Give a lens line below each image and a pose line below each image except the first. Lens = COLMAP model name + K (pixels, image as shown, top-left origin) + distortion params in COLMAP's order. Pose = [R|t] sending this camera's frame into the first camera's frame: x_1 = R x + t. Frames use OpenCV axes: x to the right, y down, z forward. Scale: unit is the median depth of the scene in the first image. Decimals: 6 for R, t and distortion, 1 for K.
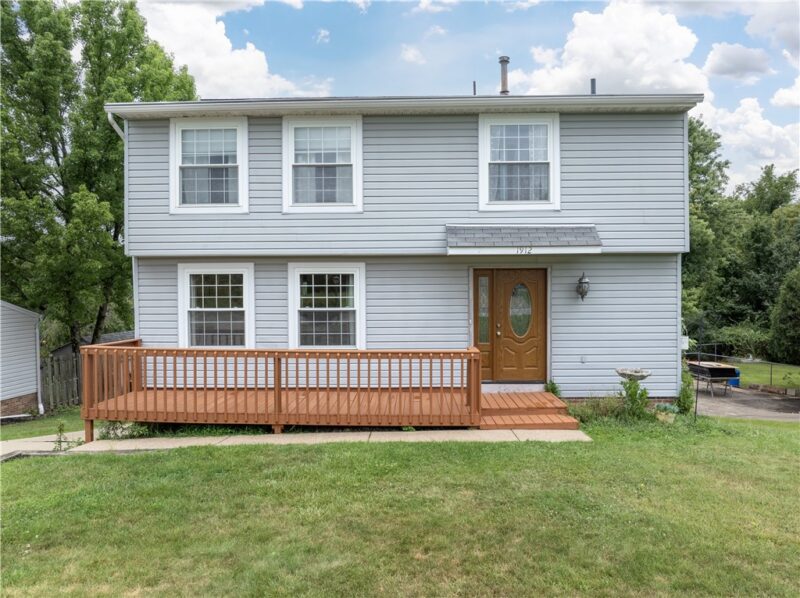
lens RADIAL K [[540.8, 0, 400.0], [0, 540.8, 299.0], [0, 0, 1]] dist [-0.020353, 0.000563]
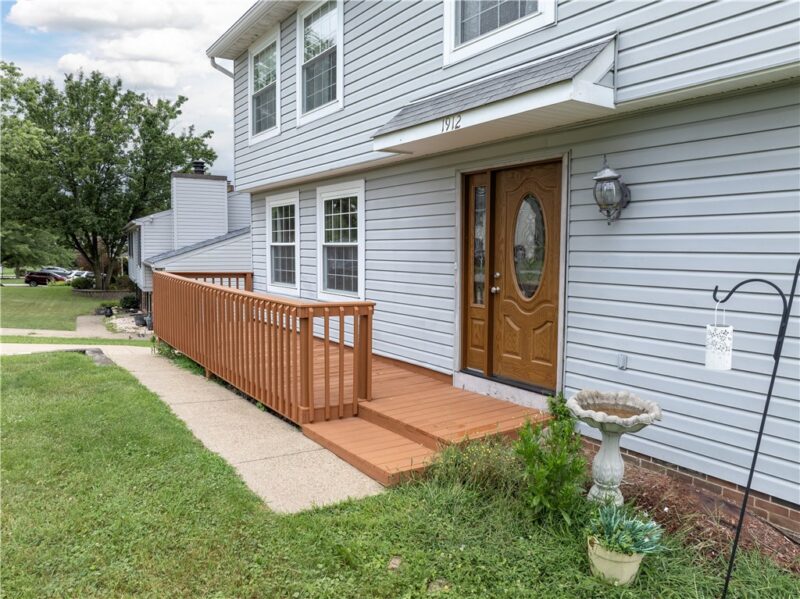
lens RADIAL K [[568.7, 0, 400.0], [0, 568.7, 299.5], [0, 0, 1]] dist [-0.032319, -0.001004]
pose [[0.591078, 0.081814, -0.802455, 0.591191], [-0.025018, 0.996224, 0.083142, 0.028706], [0.806227, -0.029068, 0.590892, 0.587419]]
